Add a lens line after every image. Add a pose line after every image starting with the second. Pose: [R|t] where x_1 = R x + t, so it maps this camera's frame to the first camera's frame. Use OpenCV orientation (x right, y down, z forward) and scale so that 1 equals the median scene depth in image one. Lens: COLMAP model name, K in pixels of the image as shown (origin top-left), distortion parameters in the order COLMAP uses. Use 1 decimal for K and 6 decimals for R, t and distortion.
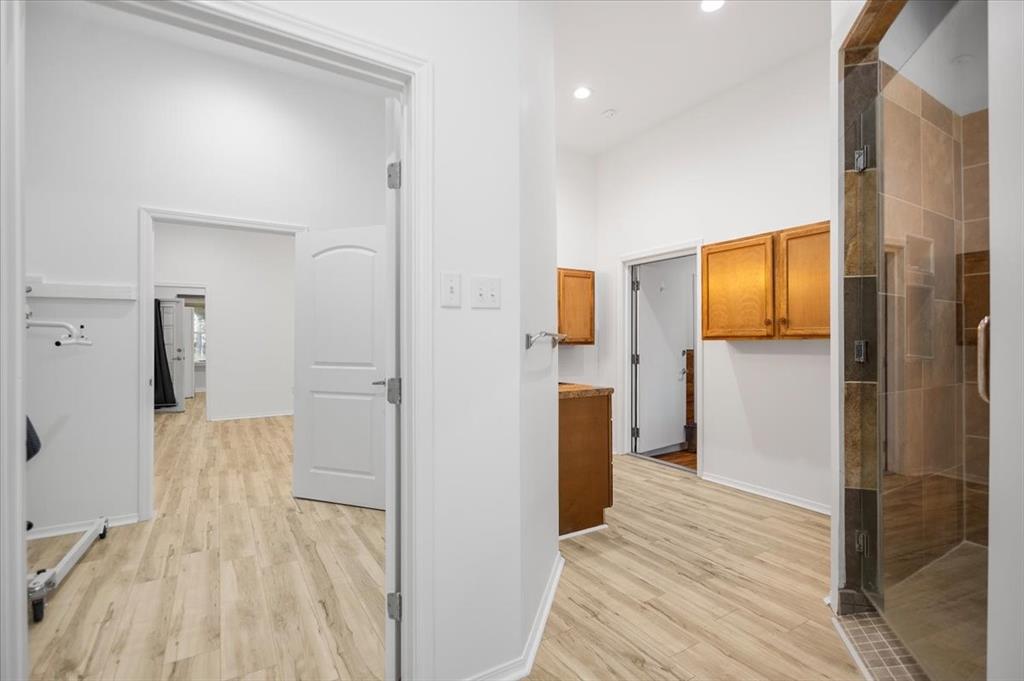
lens RADIAL K [[473.7, 0, 513.0], [0, 473.7, 341.1], [0, 0, 1]] dist [0.009586, -0.004374]
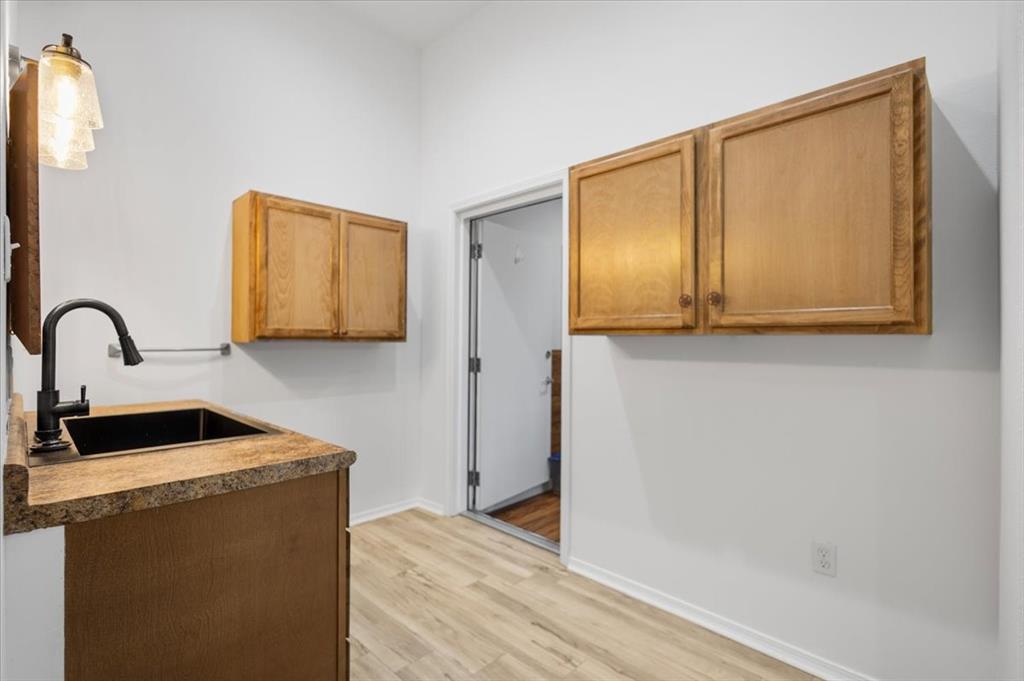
lens RADIAL K [[473.7, 0, 513.1], [0, 473.7, 336.0], [0, 0, 1]] dist [0.009586, -0.004374]
pose [[0.969827, 0.009658, 0.243603, 0.178960], [-0.008437, 0.999946, -0.006057, 0.002666], [-0.243649, 0.003819, 0.969856, 0.426884]]
